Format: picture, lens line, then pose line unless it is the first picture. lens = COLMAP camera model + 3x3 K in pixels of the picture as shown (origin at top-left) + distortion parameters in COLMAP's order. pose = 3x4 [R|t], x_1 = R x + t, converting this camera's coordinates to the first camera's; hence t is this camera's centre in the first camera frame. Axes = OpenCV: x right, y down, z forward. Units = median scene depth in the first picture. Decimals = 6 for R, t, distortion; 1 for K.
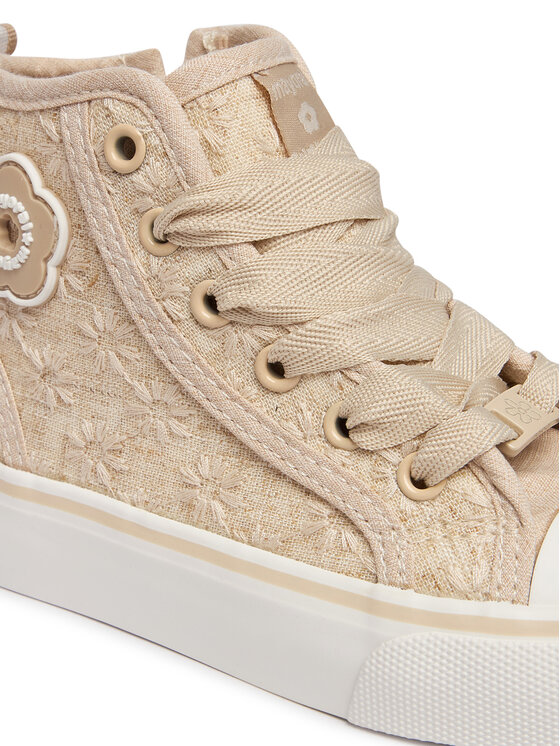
lens RADIAL K [[1918.8, 0, 280.0], [0, 1918.8, 373.0], [0, 0, 1]] dist [0.108395, -0.116636]
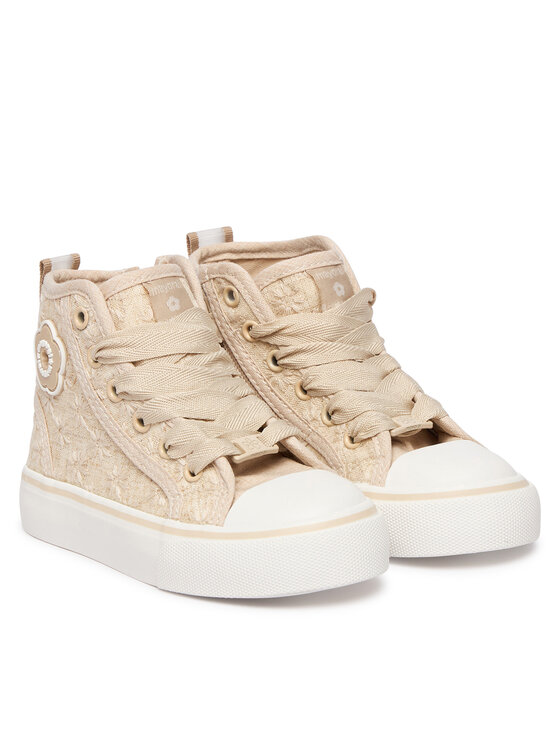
lens RADIAL K [[2032.6, 0, 280.0], [0, 2032.6, 373.0], [0, 0, 1]] dist [0.779279, -0.010362]
pose [[0.970001, 0.012046, -0.242801, 0.684186], [-0.033865, 0.995729, -0.085889, 0.130832], [0.240729, 0.091535, 0.966266, -1.128410]]
